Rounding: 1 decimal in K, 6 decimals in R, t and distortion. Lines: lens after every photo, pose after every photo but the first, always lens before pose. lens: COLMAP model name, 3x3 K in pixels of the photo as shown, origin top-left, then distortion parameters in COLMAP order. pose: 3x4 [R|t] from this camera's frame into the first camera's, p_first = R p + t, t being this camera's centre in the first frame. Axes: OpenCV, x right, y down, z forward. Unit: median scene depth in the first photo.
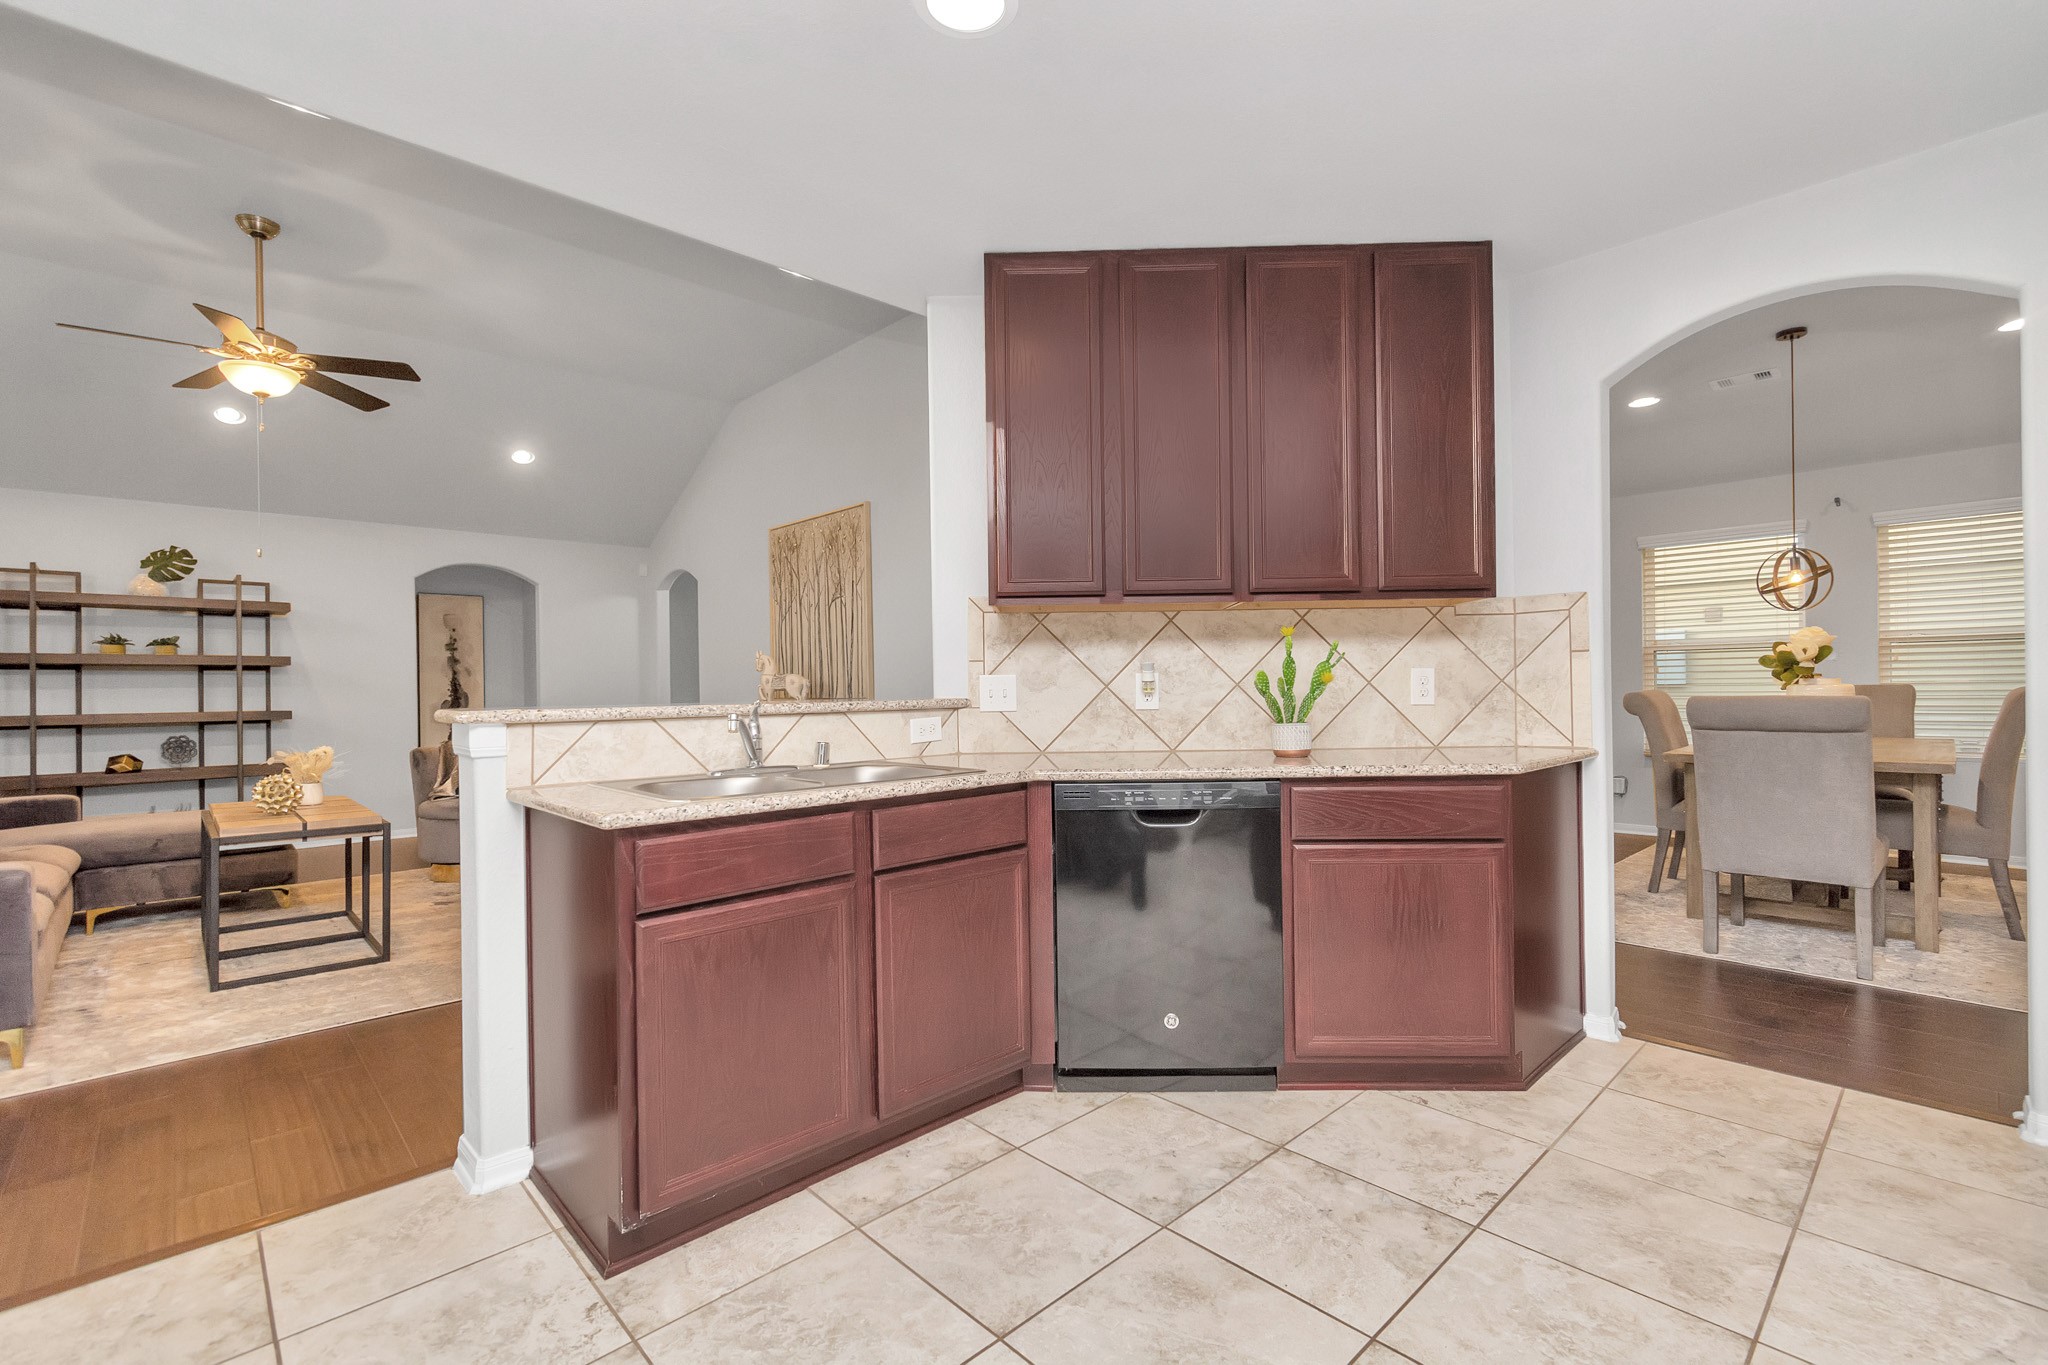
lens RADIAL K [[906.6, 0, 1035.4], [0, 906.6, 688.5], [0, 0, 1]] dist [0.008051, -0.003552]
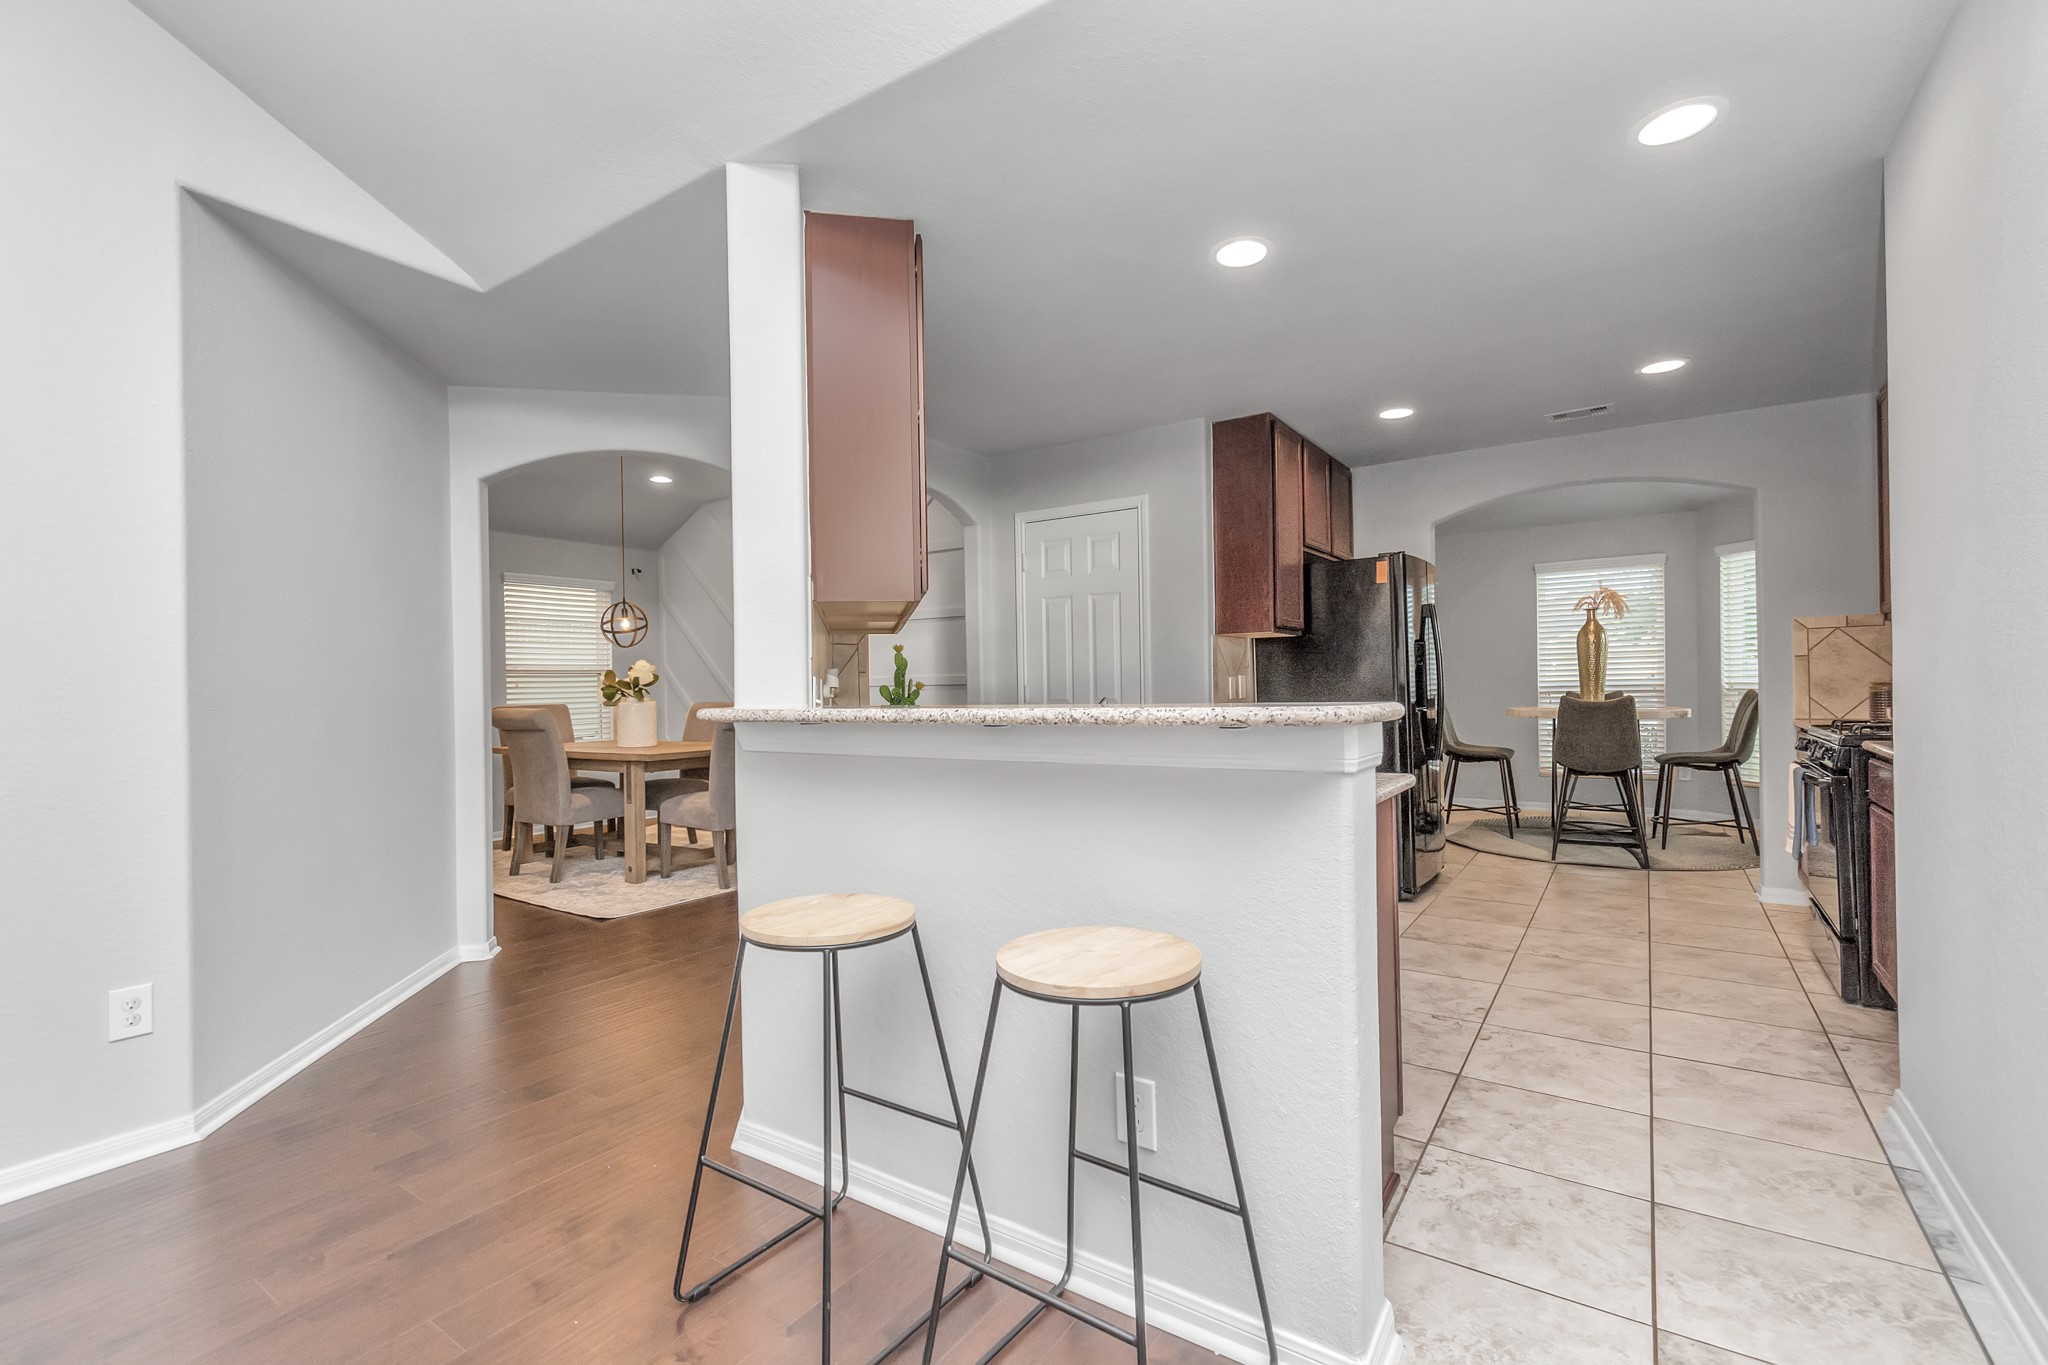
lens RADIAL K [[906.6, 0, 1043.9], [0, 906.6, 691.7], [0, 0, 1]] dist [0.008051, -0.003552]
pose [[-0.227150, 0.015793, 0.973732, -0.892979], [0.026239, 0.999605, -0.010091, 0.014927], [-0.973506, 0.023257, -0.227474, 1.000501]]
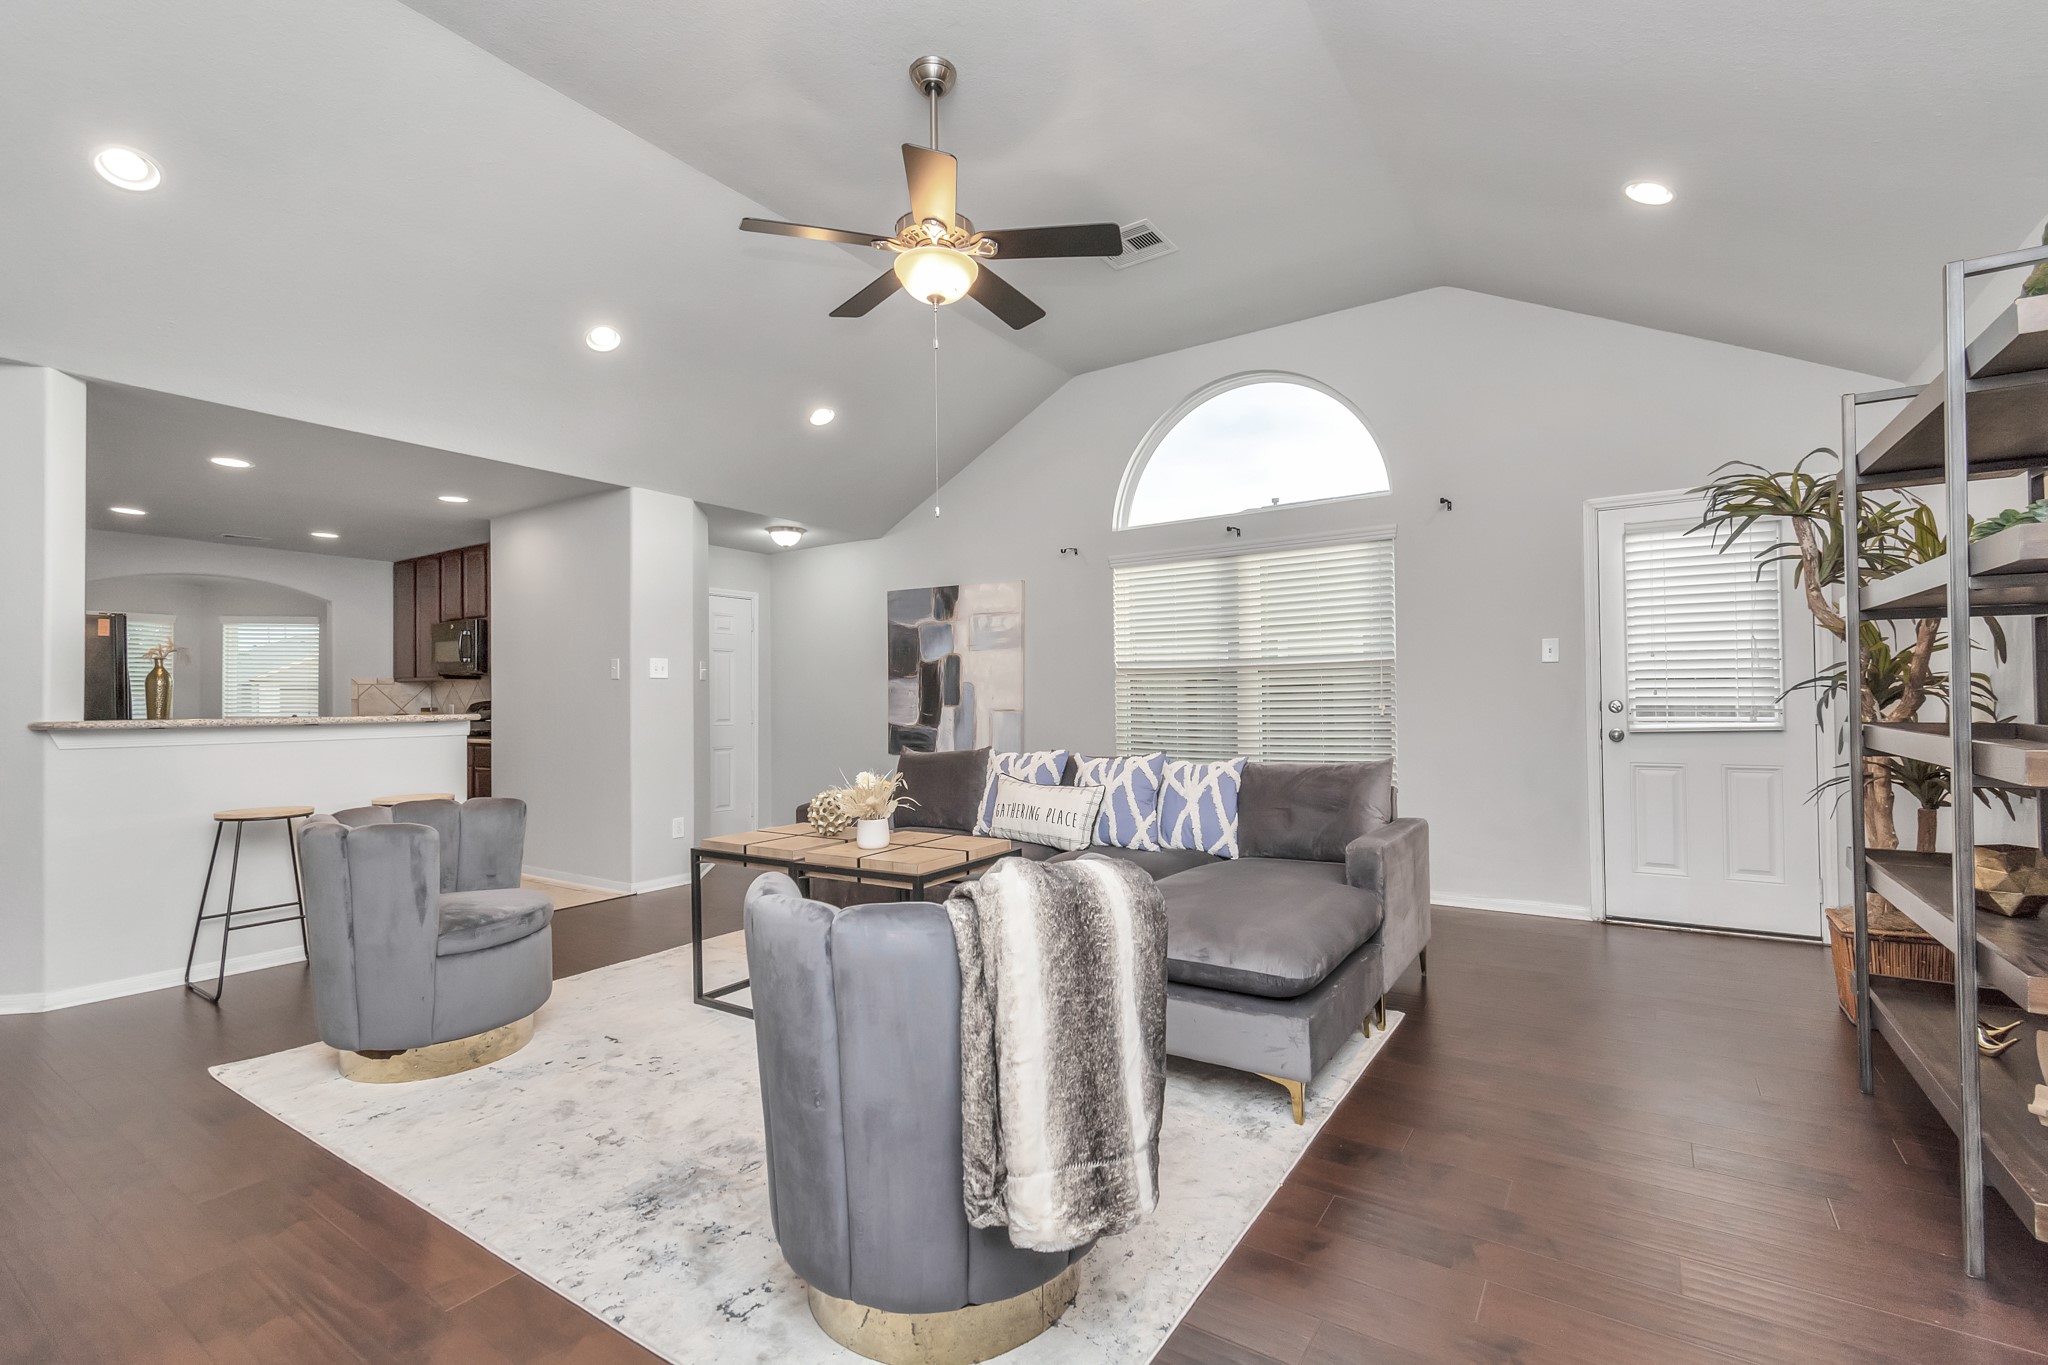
lens RADIAL K [[906.6, 0, 1016.5], [0, 906.6, 690.3], [0, 0, 1]] dist [0.008051, -0.003552]
pose [[-0.980092, 0.028177, -0.196534, -1.094037], [0.029349, 0.999565, -0.003054, 0.012079], [0.196362, -0.008762, -0.980492, 2.421285]]
